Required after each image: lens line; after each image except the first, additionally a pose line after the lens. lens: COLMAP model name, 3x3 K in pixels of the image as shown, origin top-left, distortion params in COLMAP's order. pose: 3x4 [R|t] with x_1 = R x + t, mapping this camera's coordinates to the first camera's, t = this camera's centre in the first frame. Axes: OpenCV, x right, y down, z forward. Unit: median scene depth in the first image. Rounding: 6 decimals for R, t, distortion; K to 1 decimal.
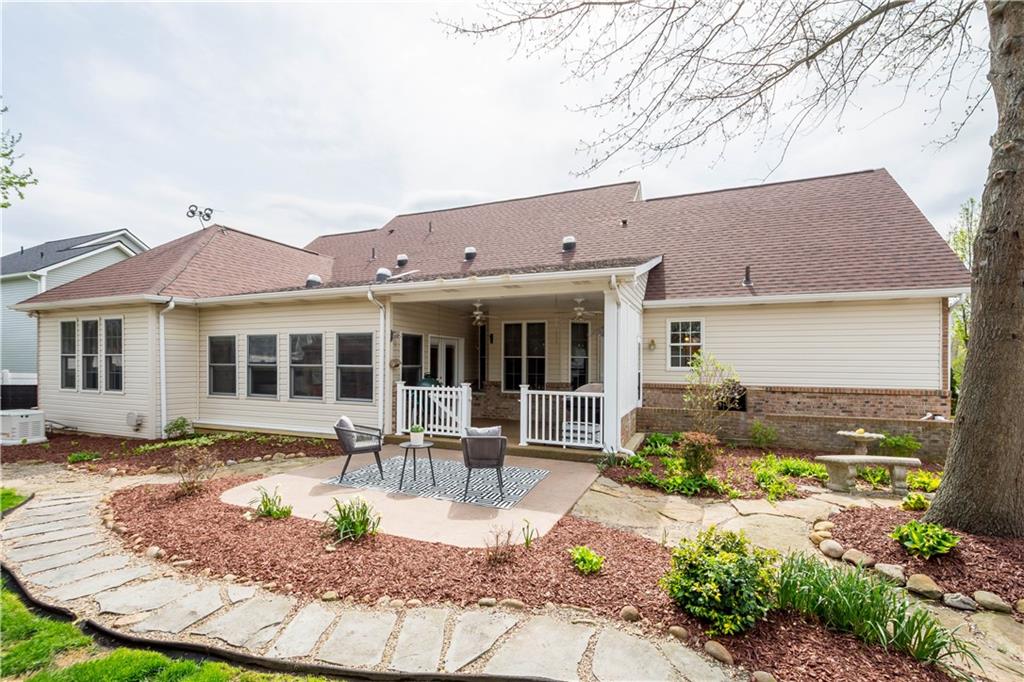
lens RADIAL K [[447.8, 0, 515.3], [0, 447.8, 366.4], [0, 0, 1]] dist [0.000025, 0.000024]
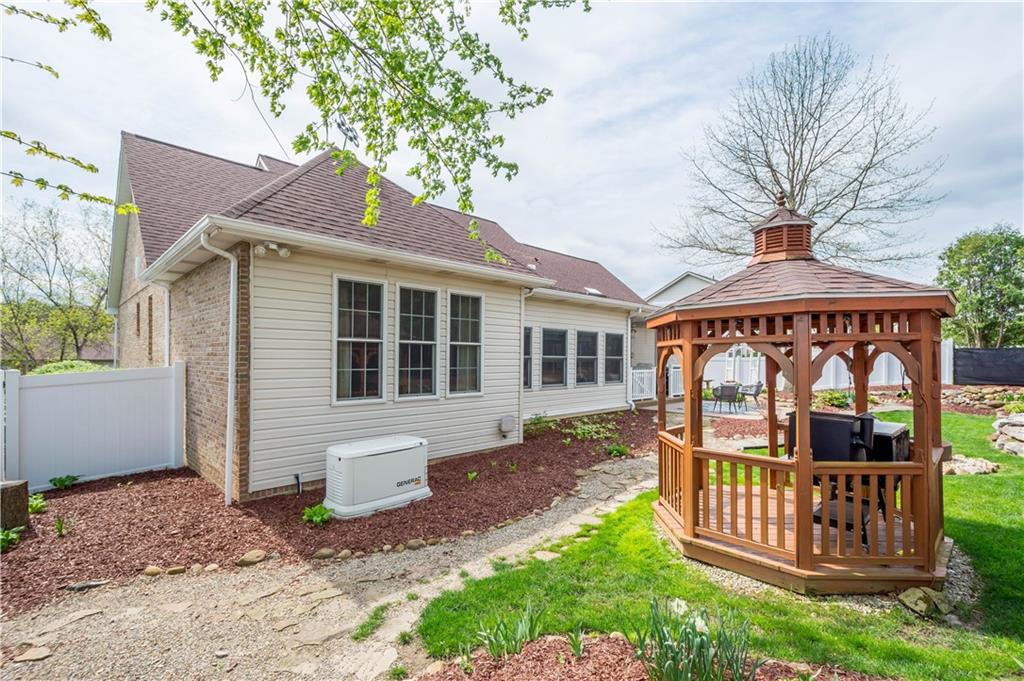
lens RADIAL K [[437.3, 0, 516.8], [0, 437.3, 350.4], [0, 0, 1]] dist [-0.001221, -0.000154]
pose [[0.406412, 0.007052, 0.913663, -1.545512], [-0.001272, 0.999974, -0.007152, -0.010729], [-0.913689, 0.001745, 0.406410, 0.650090]]
